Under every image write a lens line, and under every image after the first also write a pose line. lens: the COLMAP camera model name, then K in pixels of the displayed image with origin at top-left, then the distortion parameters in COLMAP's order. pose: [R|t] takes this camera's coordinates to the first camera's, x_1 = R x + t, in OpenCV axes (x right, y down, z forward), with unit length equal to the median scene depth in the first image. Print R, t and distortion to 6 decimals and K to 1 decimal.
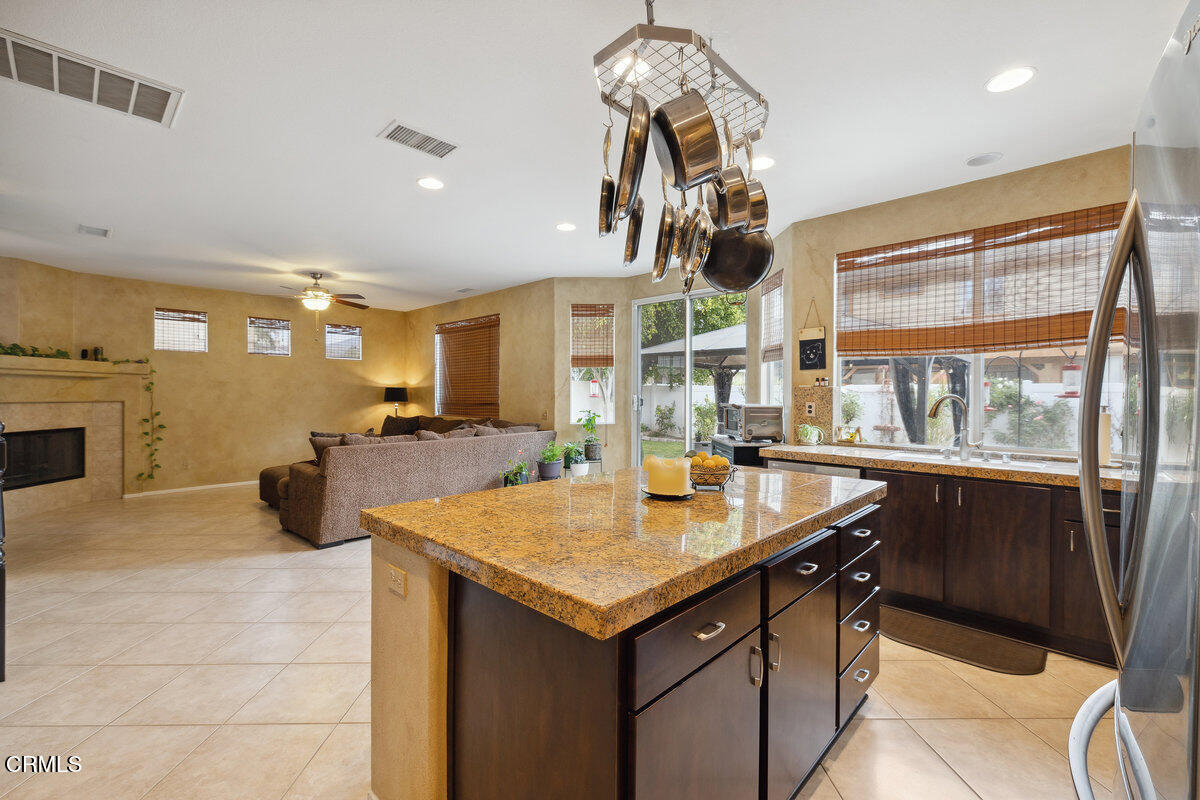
lens RADIAL K [[507.8, 0, 597.4], [0, 507.8, 392.5], [0, 0, 1]] dist [-0.004341, 0.000780]
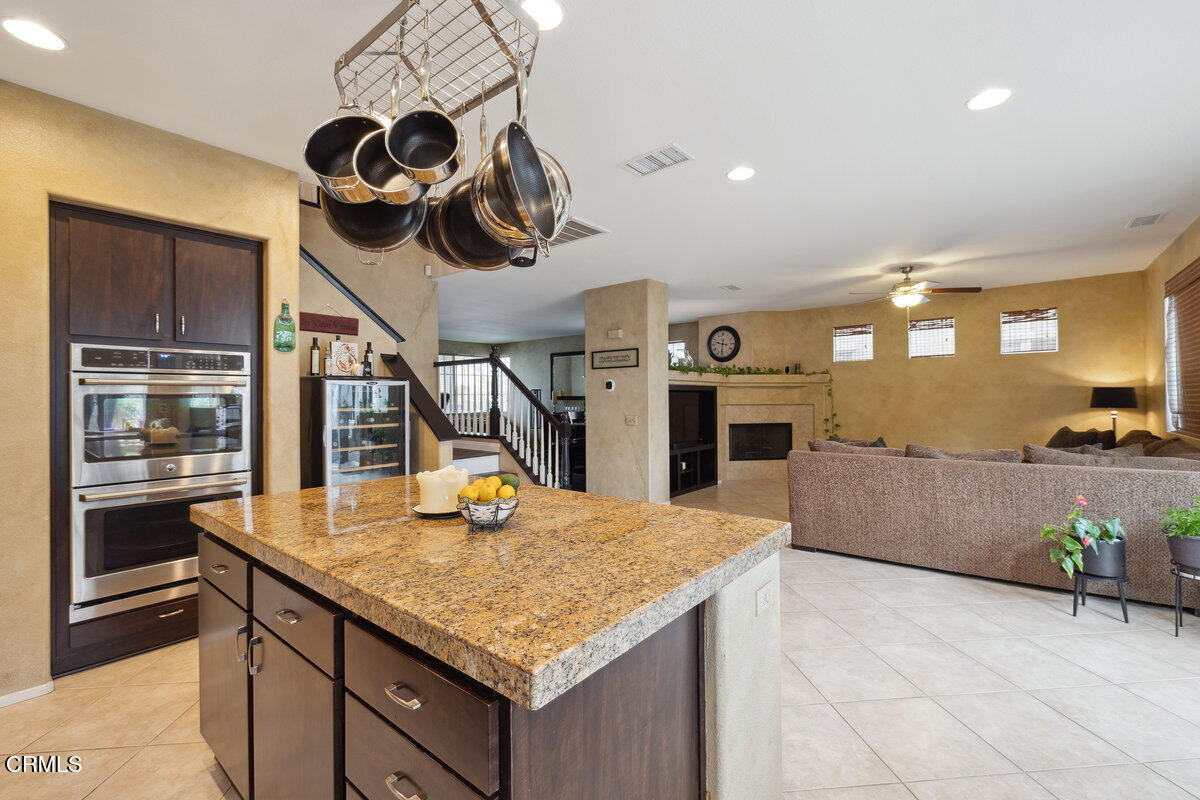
lens RADIAL K [[507.8, 0, 597.5], [0, 507.8, 397.5], [0, 0, 1]] dist [-0.004341, 0.000780]
pose [[0.067289, -0.005210, -0.997720, 0.308023], [0.009342, 0.999946, -0.004592, 0.000863], [0.997690, -0.009012, 0.067334, 0.358161]]
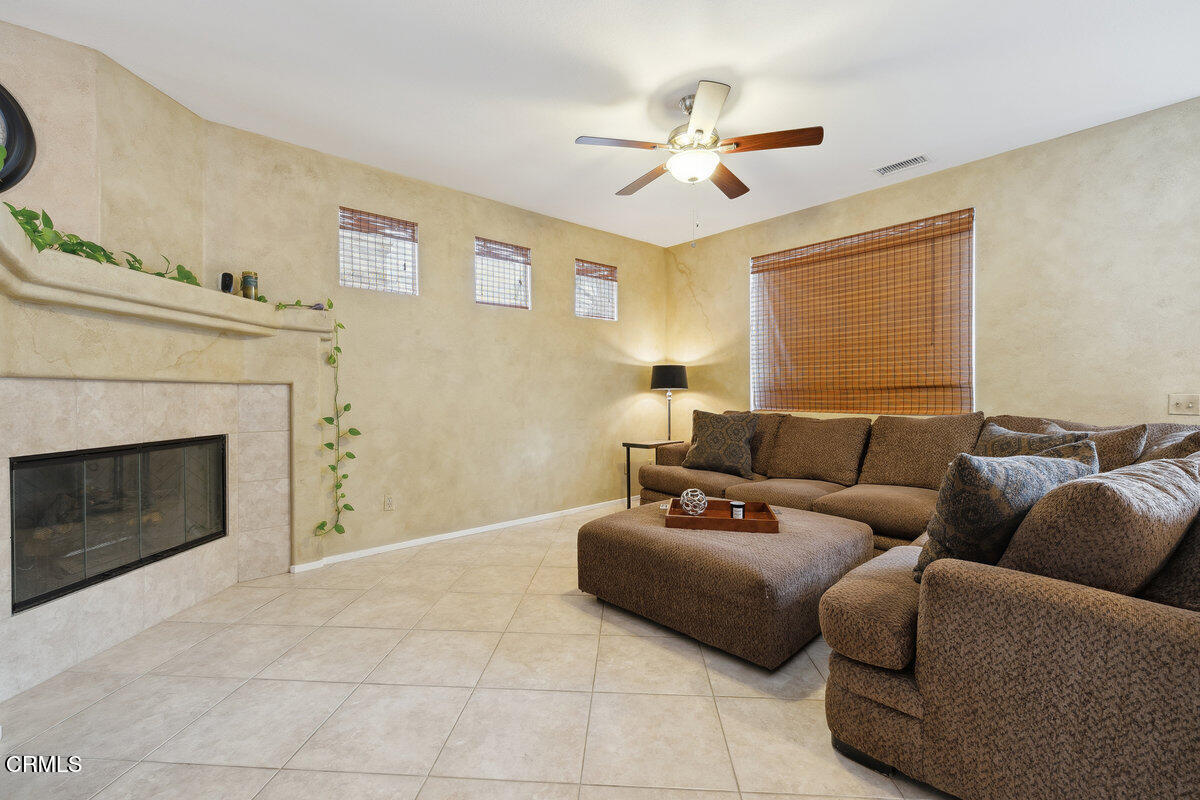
lens RADIAL K [[507.8, 0, 600.6], [0, 507.8, 391.6], [0, 0, 1]] dist [-0.004341, 0.000780]
pose [[0.996025, -0.007010, -0.088800, -0.568691], [0.007067, 0.999975, 0.000324, 0.027531], [0.088795, -0.000950, 0.996049, 0.507626]]
